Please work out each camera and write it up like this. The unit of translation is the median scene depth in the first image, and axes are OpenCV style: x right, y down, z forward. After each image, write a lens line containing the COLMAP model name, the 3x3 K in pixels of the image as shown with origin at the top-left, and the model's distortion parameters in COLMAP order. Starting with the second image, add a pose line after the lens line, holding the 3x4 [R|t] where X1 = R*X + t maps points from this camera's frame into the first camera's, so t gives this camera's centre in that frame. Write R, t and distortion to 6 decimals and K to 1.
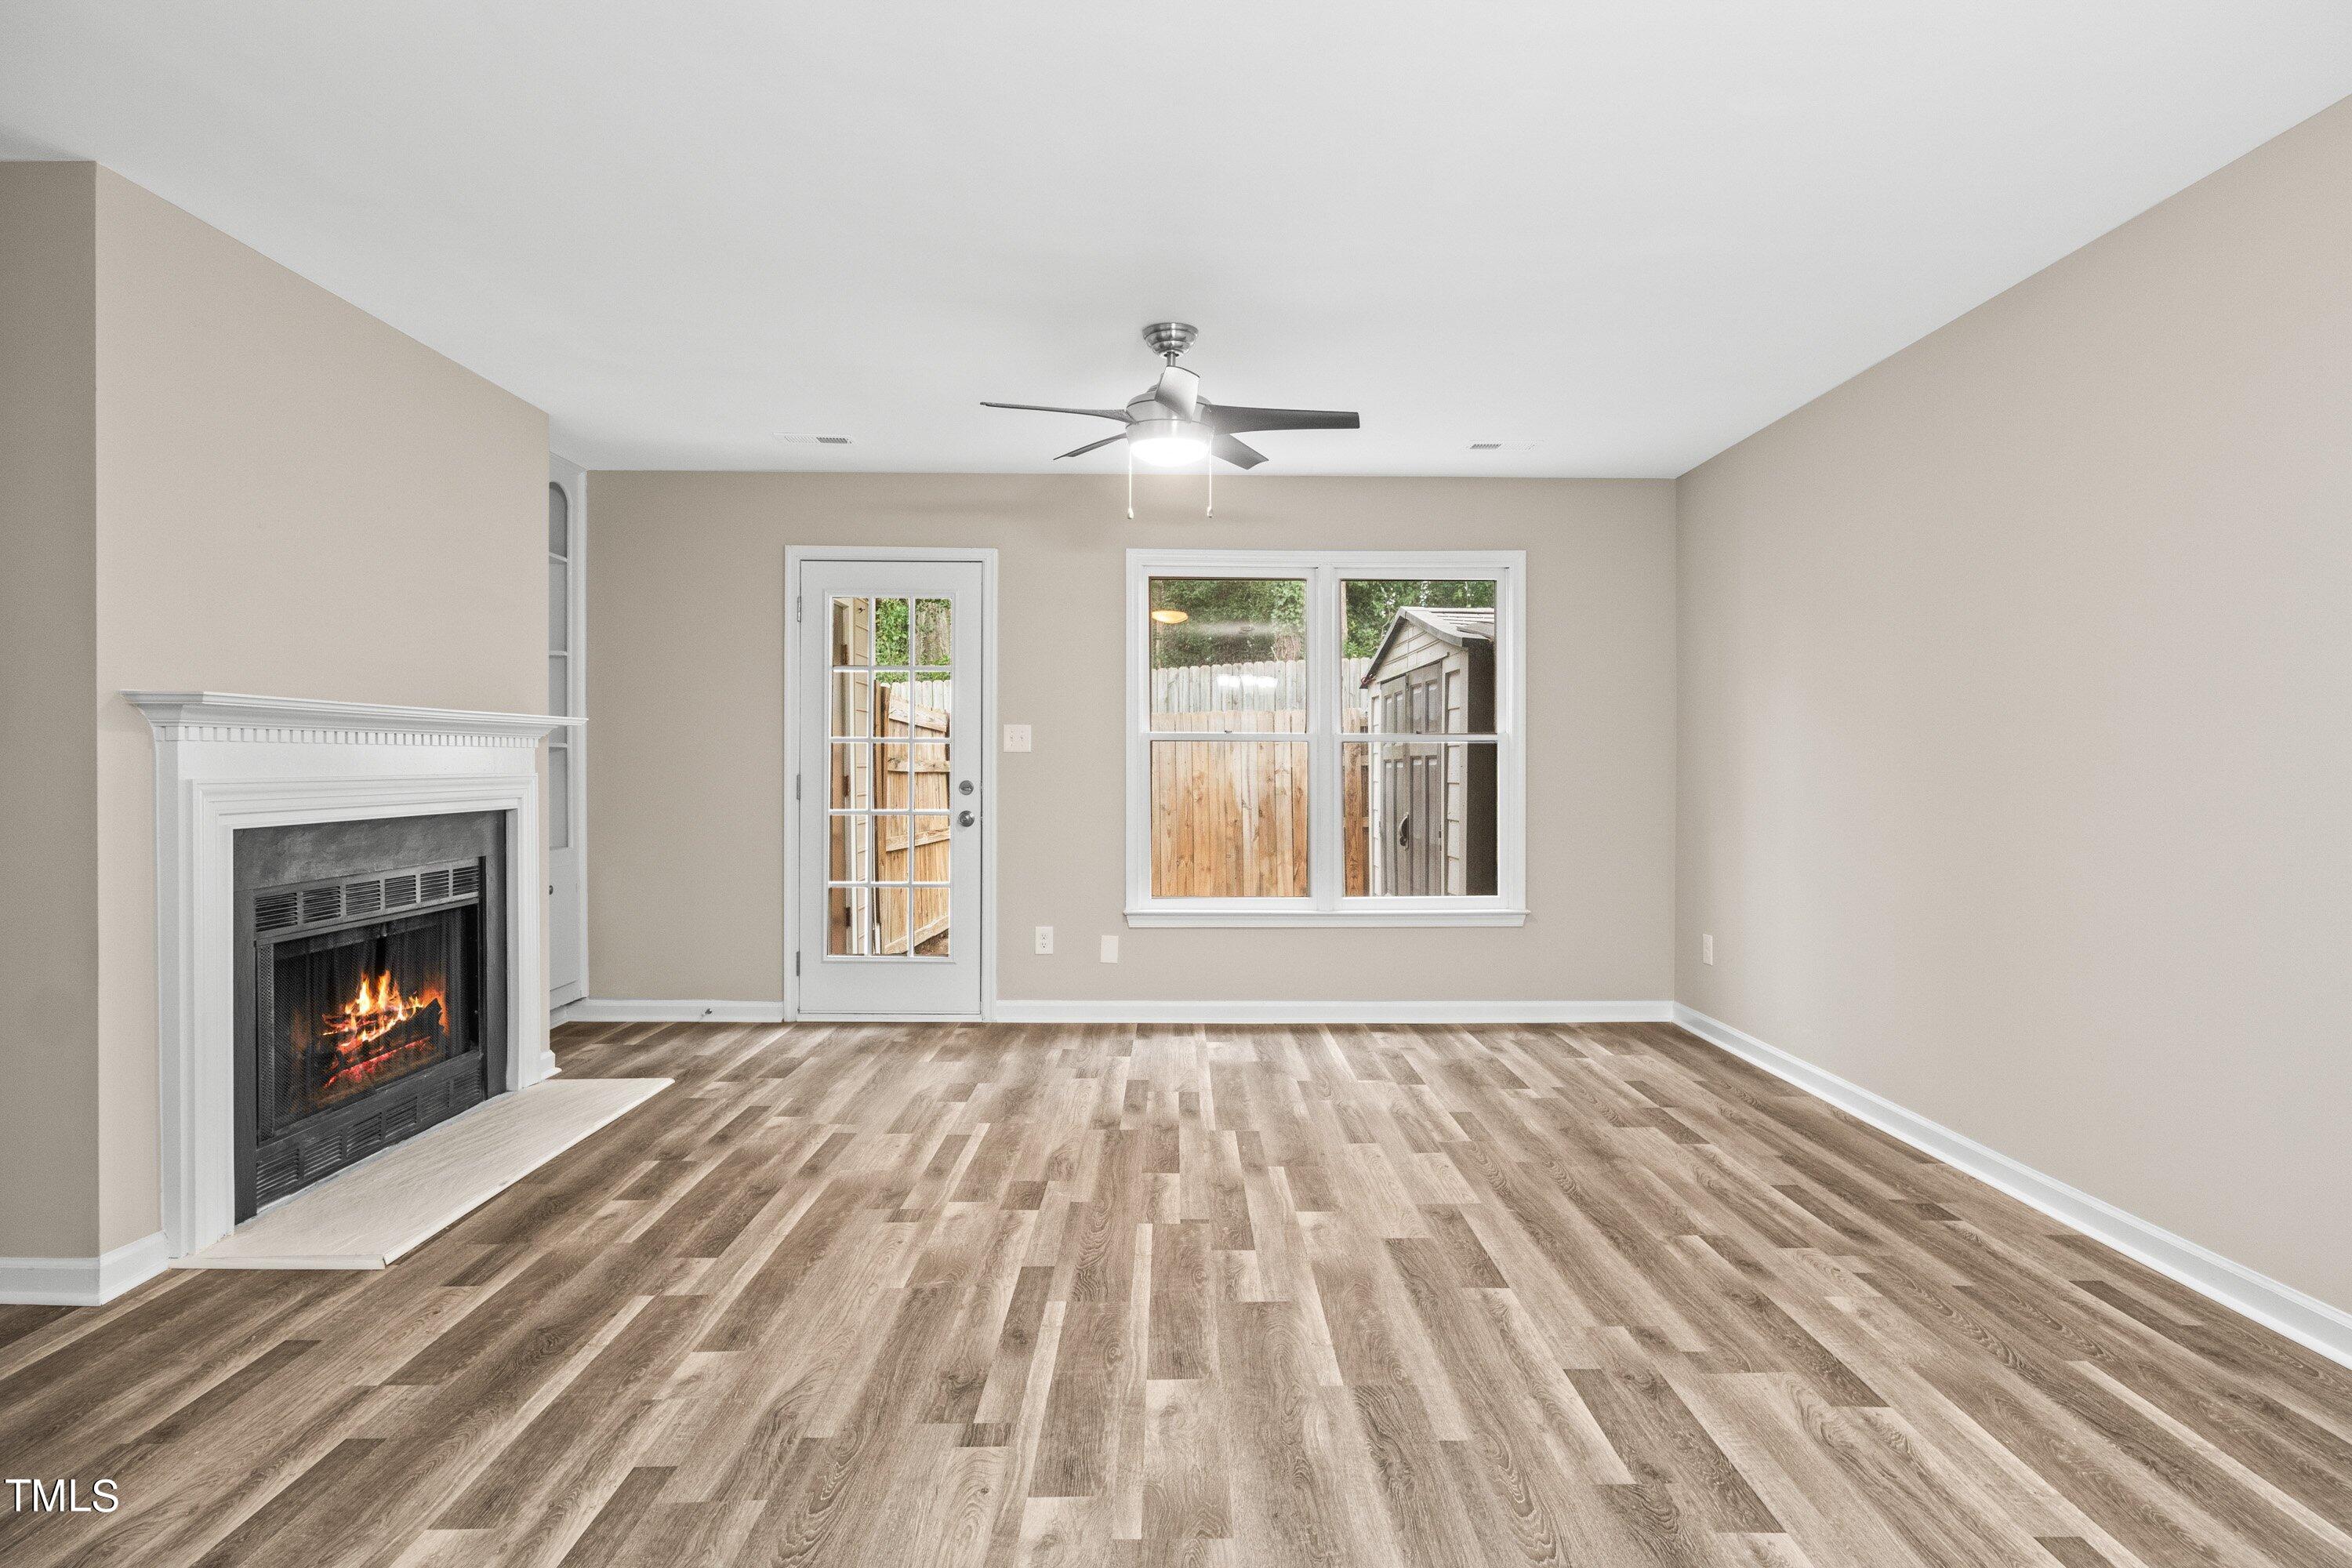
lens RADIAL K [[1190.7, 0, 1200.2], [0, 1190.7, 767.6], [0, 0, 1]] dist [-0.011411, 0.000629]
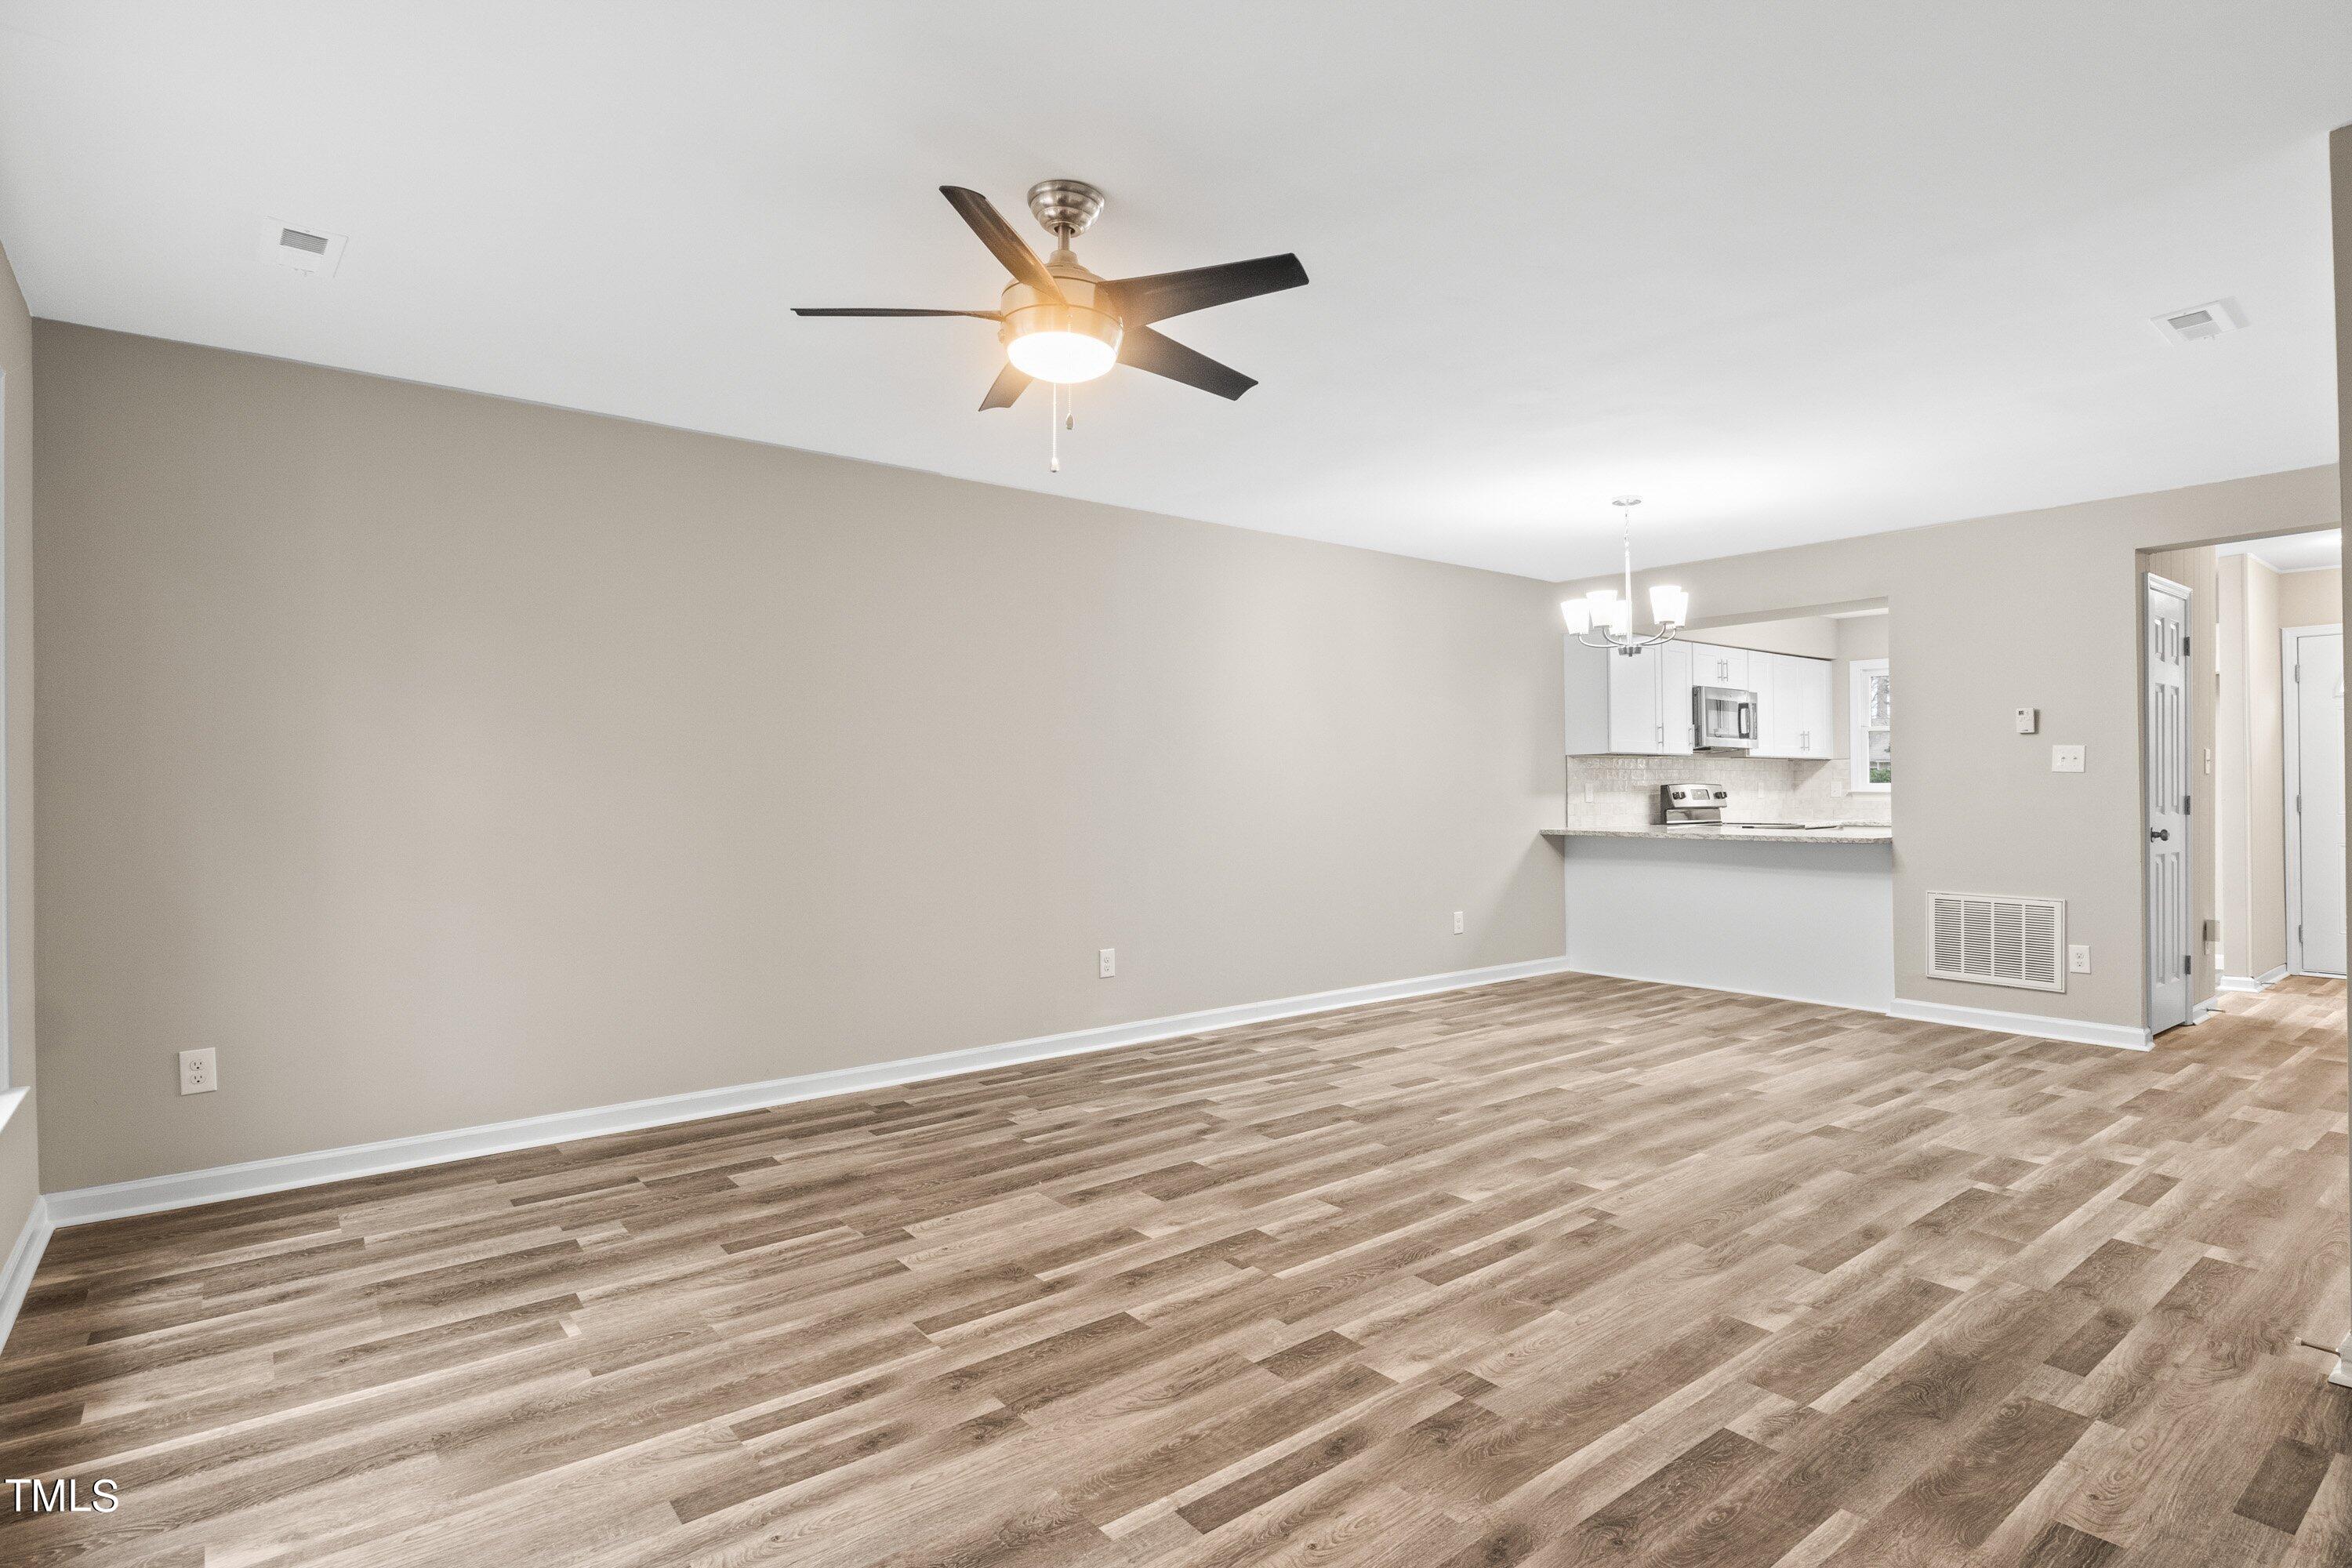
lens RADIAL K [[1190.7, 0, 1184.8], [0, 1190.7, 782.5], [0, 0, 1]] dist [-0.011411, 0.000629]
pose [[-0.604802, 0.007390, 0.796341, -0.705193], [0.006855, 0.999968, -0.004072, -0.006258], [-0.796346, 0.002996, -0.604834, 1.514960]]
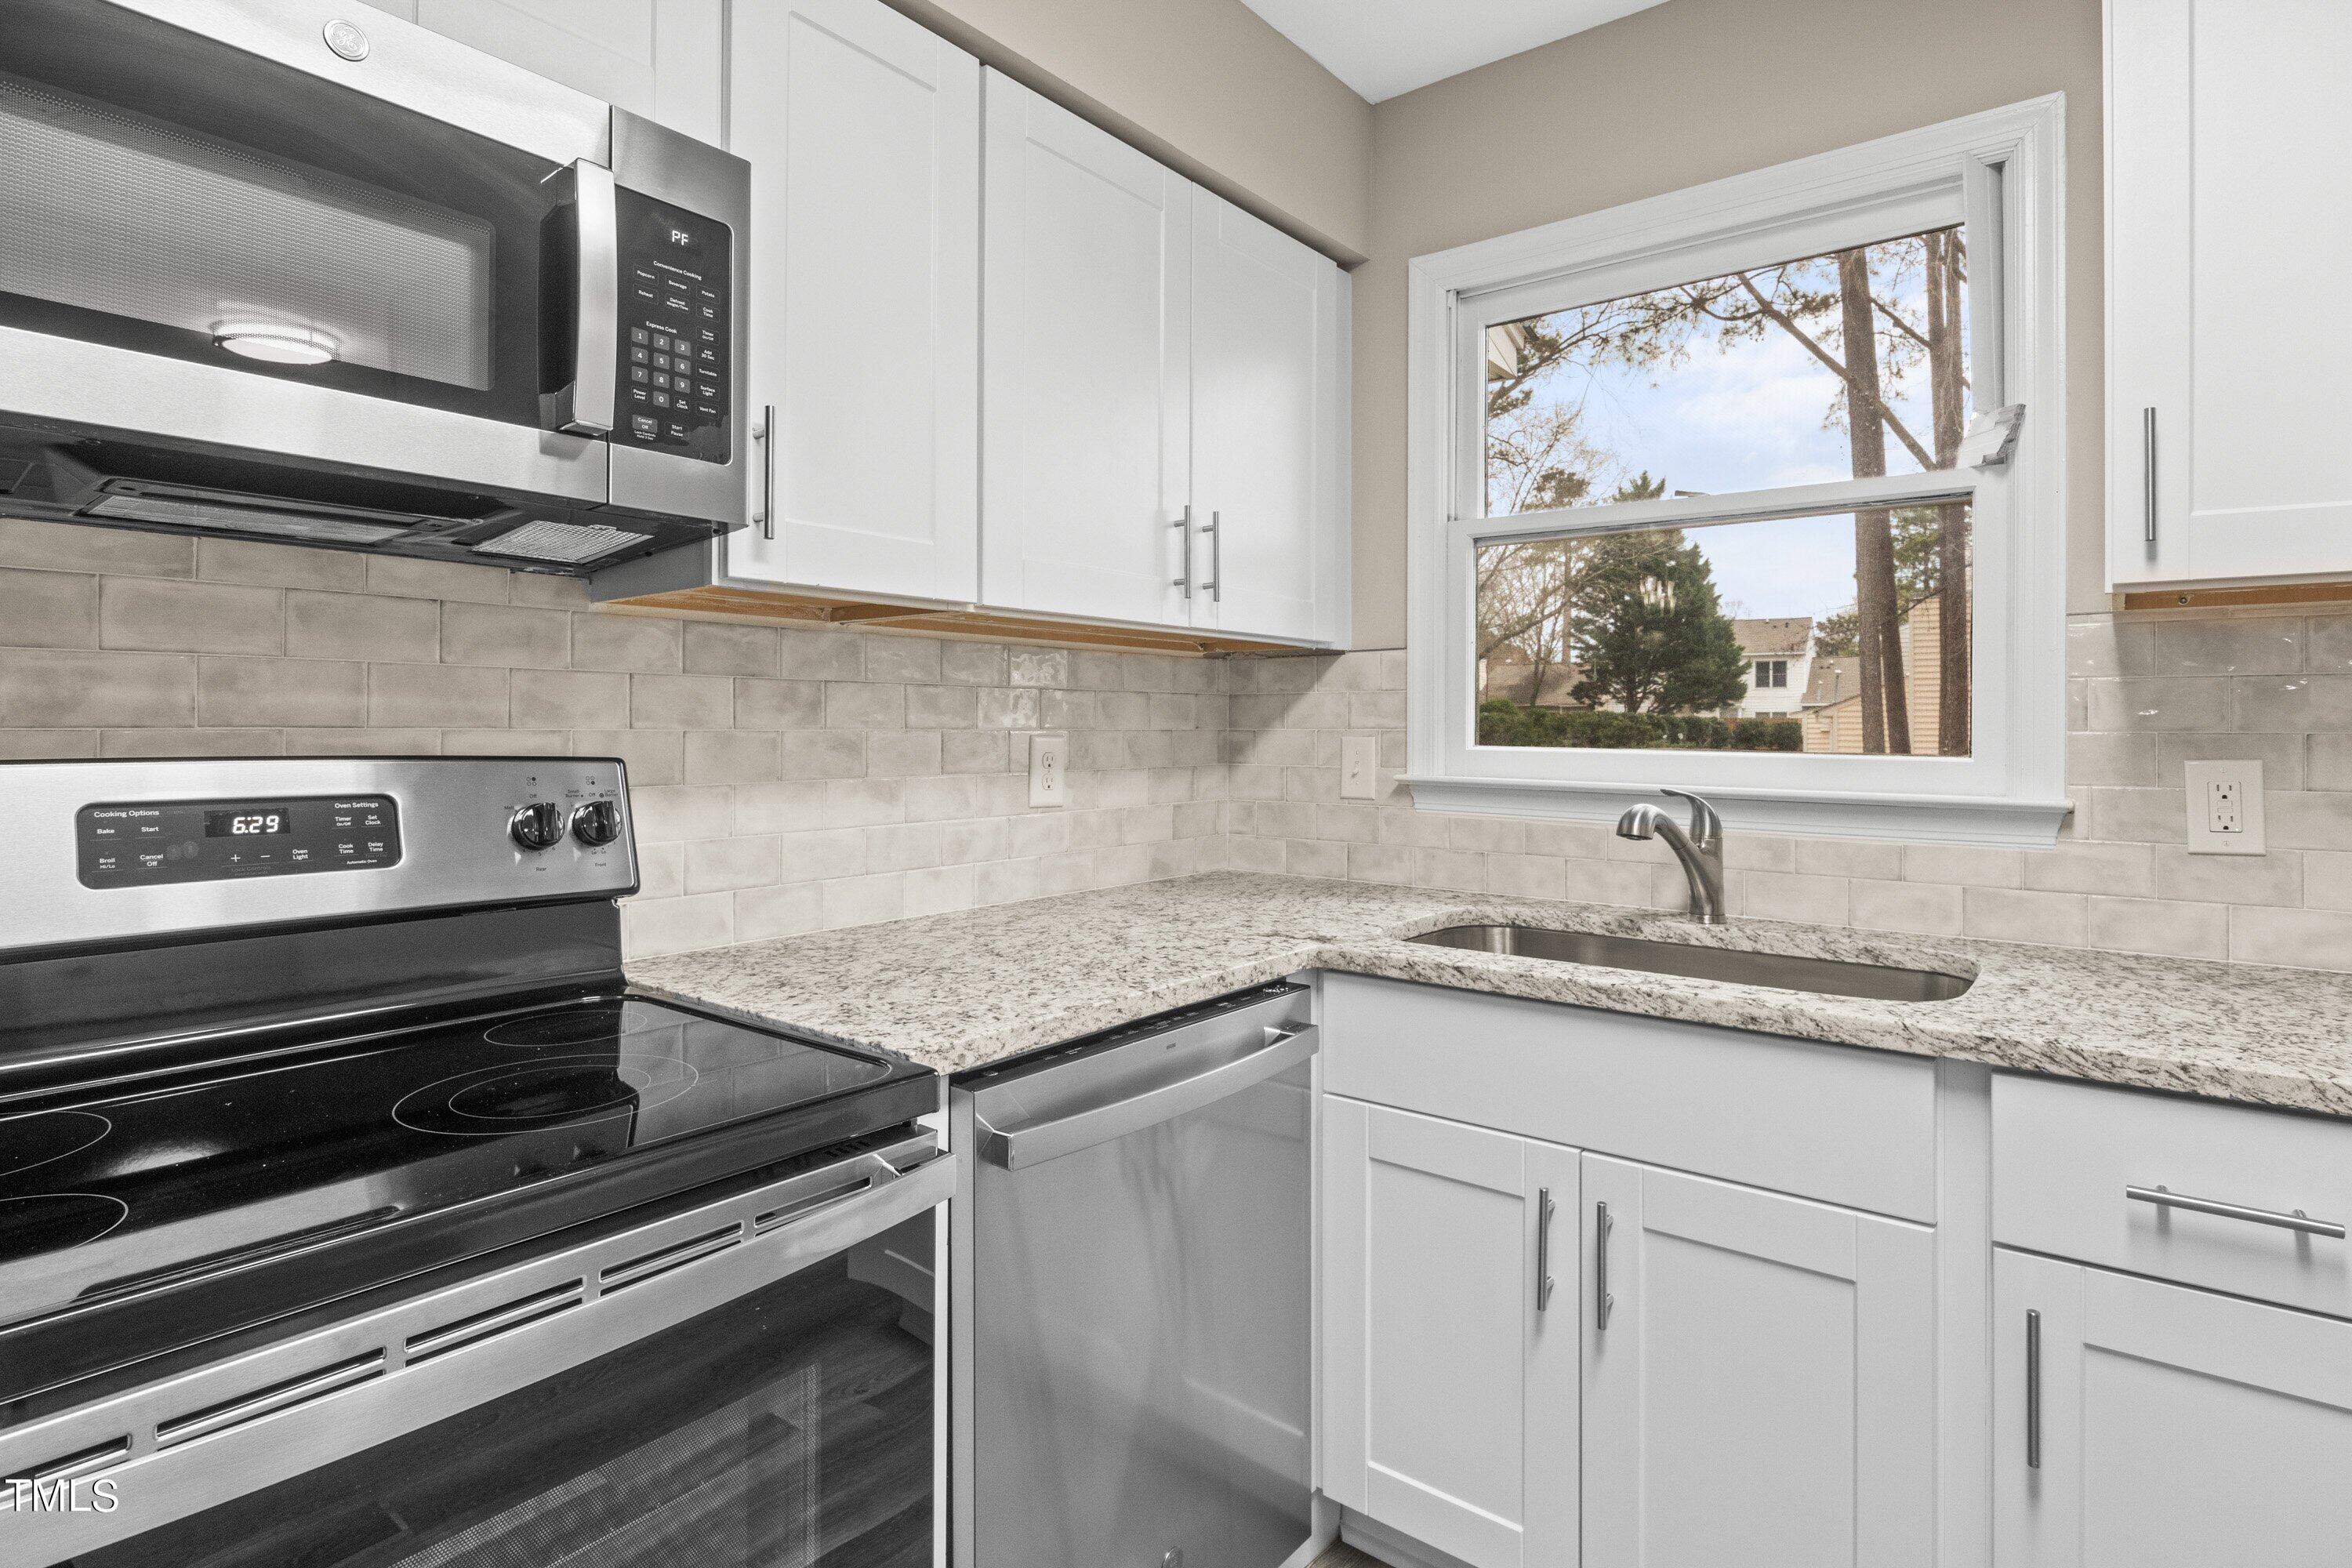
lens RADIAL K [[1190.7, 0, 1226.6], [0, 1190.7, 732.5], [0, 0, 1]] dist [-0.011411, 0.000629]
pose [[-0.785960, -0.002036, 0.618274, 0.234347], [-0.000415, 0.999996, 0.002766, -0.015655], [-0.618277, 0.001918, -0.785958, -0.836565]]
